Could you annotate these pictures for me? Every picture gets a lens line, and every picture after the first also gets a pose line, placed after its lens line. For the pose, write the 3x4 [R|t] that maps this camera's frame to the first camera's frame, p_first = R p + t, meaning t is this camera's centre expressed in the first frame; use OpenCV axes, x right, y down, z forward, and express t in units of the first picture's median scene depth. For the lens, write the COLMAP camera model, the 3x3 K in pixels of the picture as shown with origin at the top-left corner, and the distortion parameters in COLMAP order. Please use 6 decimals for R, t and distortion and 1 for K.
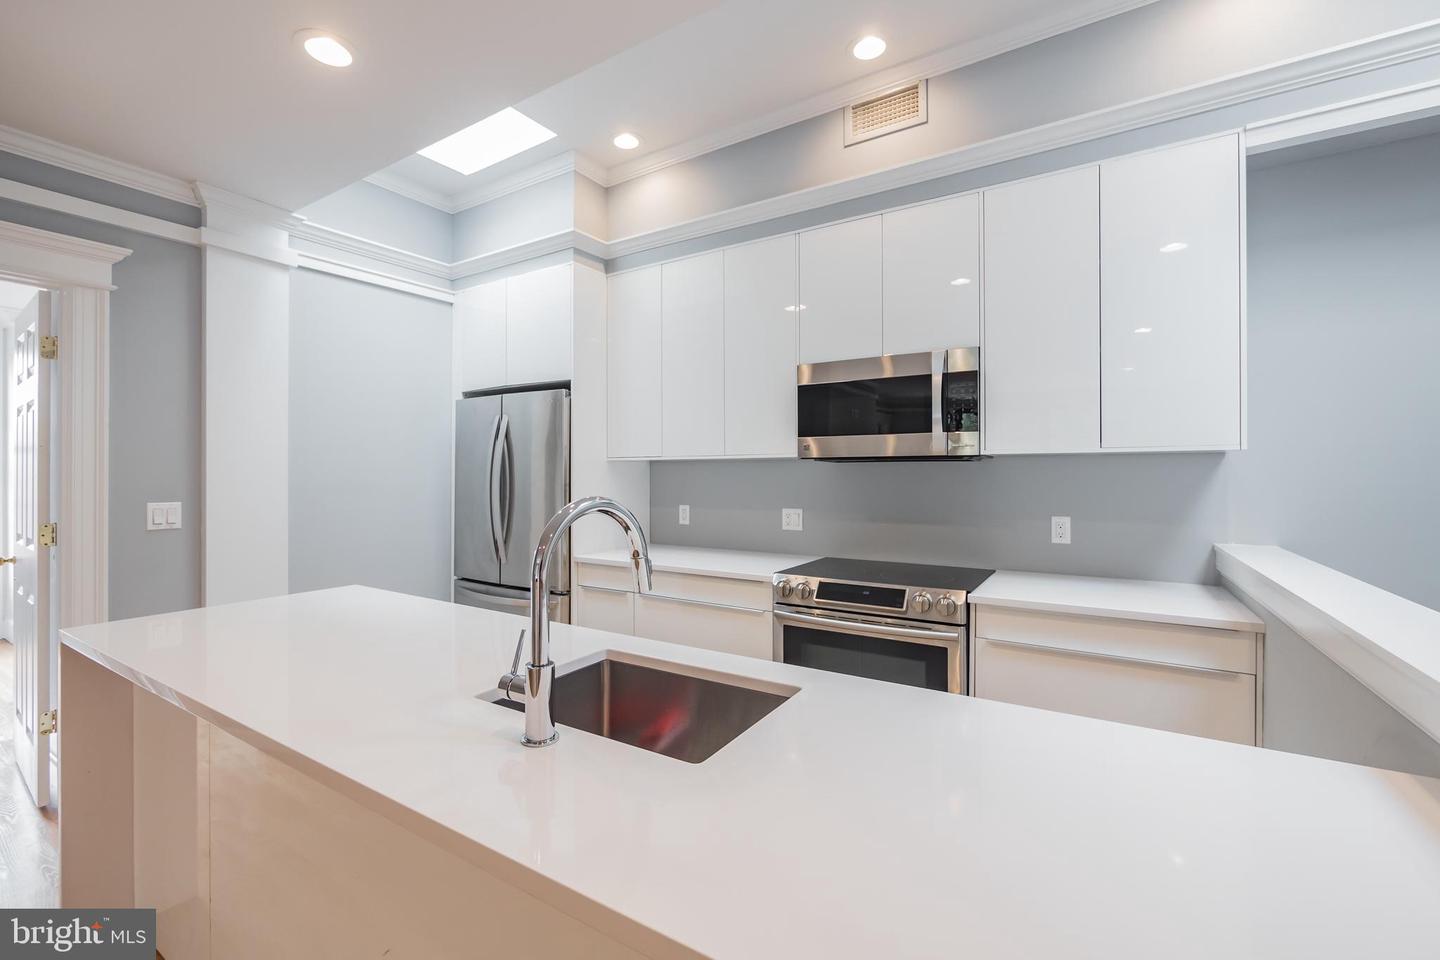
lens RADIAL K [[623.6, 0, 706.2], [0, 623.6, 472.5], [0, 0, 1]] dist [-0.007992, -0.001268]
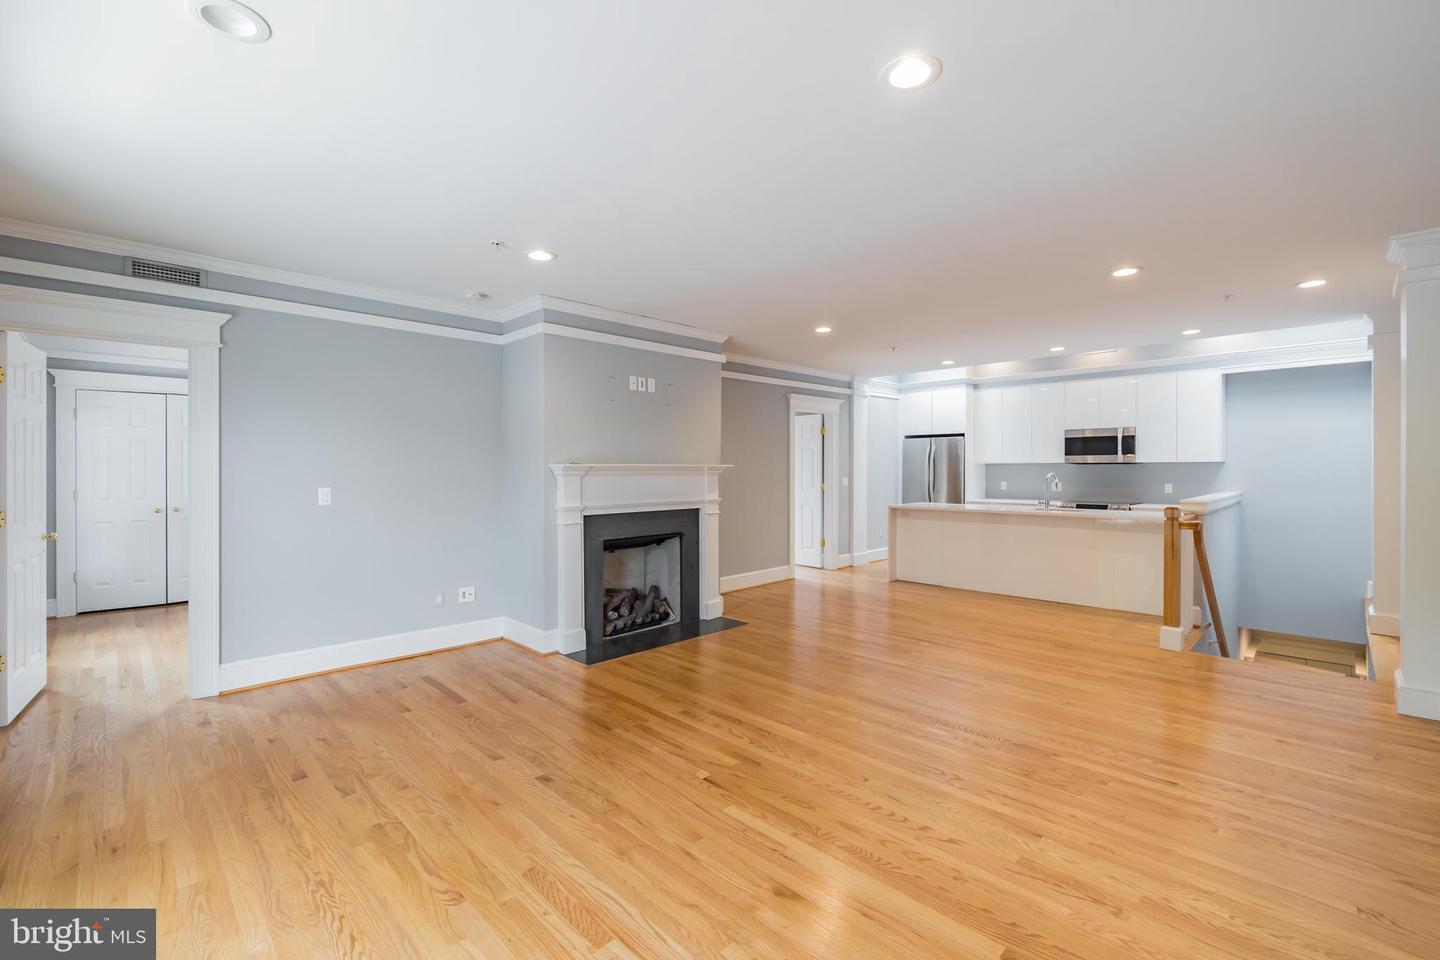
lens RADIAL K [[623.6, 0, 709.3], [0, 623.6, 472.6], [0, 0, 1]] dist [-0.007992, -0.001268]
pose [[0.971729, 0.002620, -0.236083, -0.783286], [-0.001265, 0.999982, 0.005889, 0.004563], [0.236094, -0.005424, 0.971715, -2.203356]]
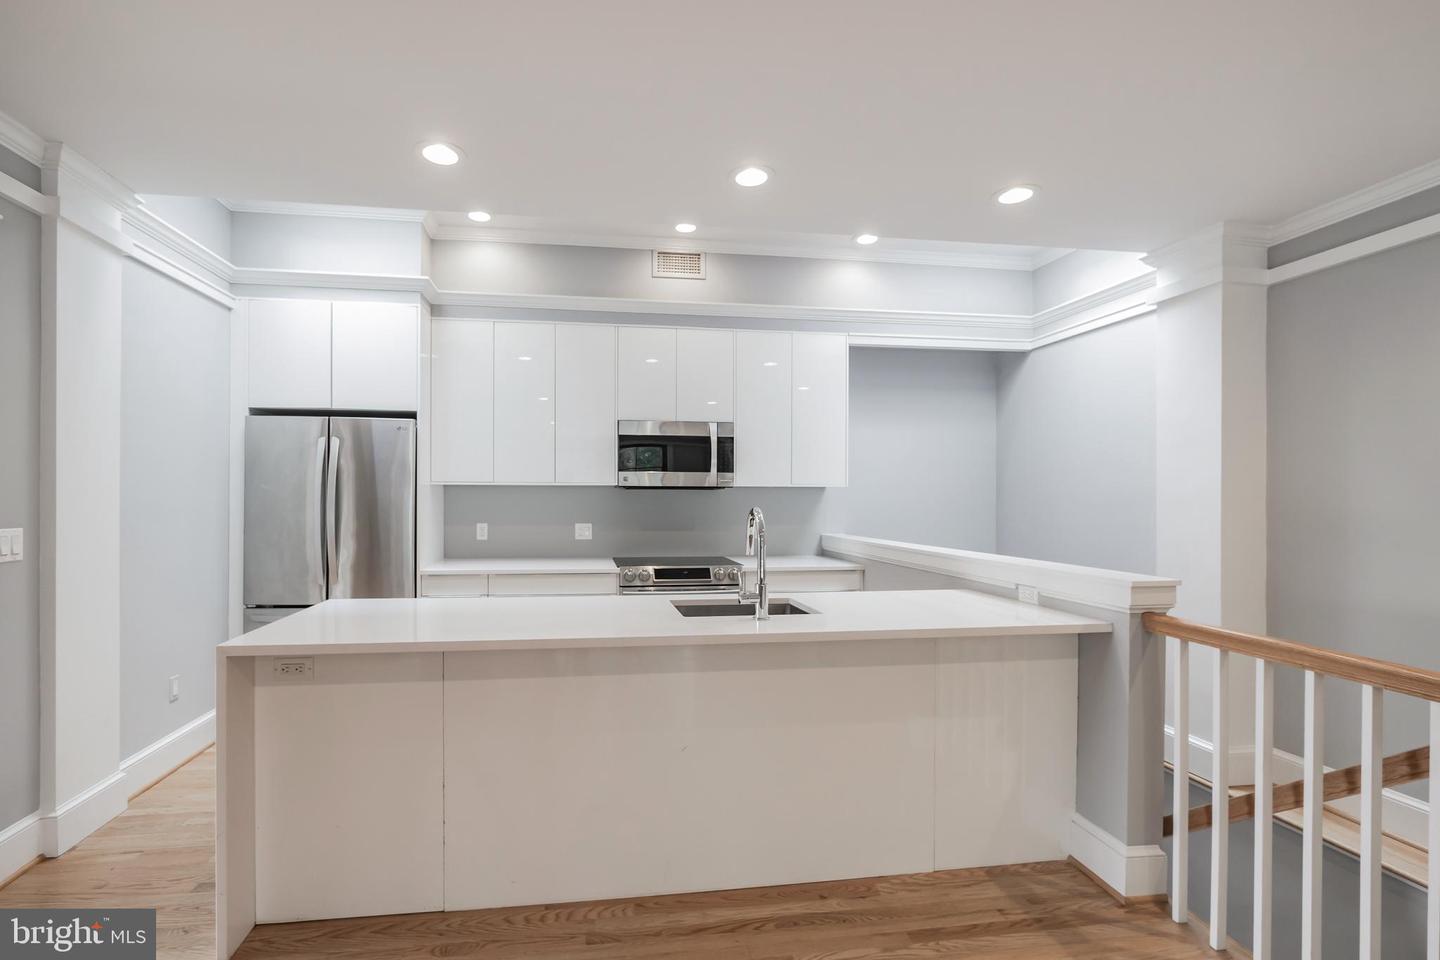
lens RADIAL K [[623.6, 0, 656.7], [0, 623.6, 499.9], [0, 0, 1]] dist [-0.007992, -0.001268]
pose [[0.765069, 0.003116, 0.643941, -0.732045], [-0.006303, 0.999977, 0.002650, 0.004078], [-0.643917, -0.006087, 0.765071, -0.147950]]
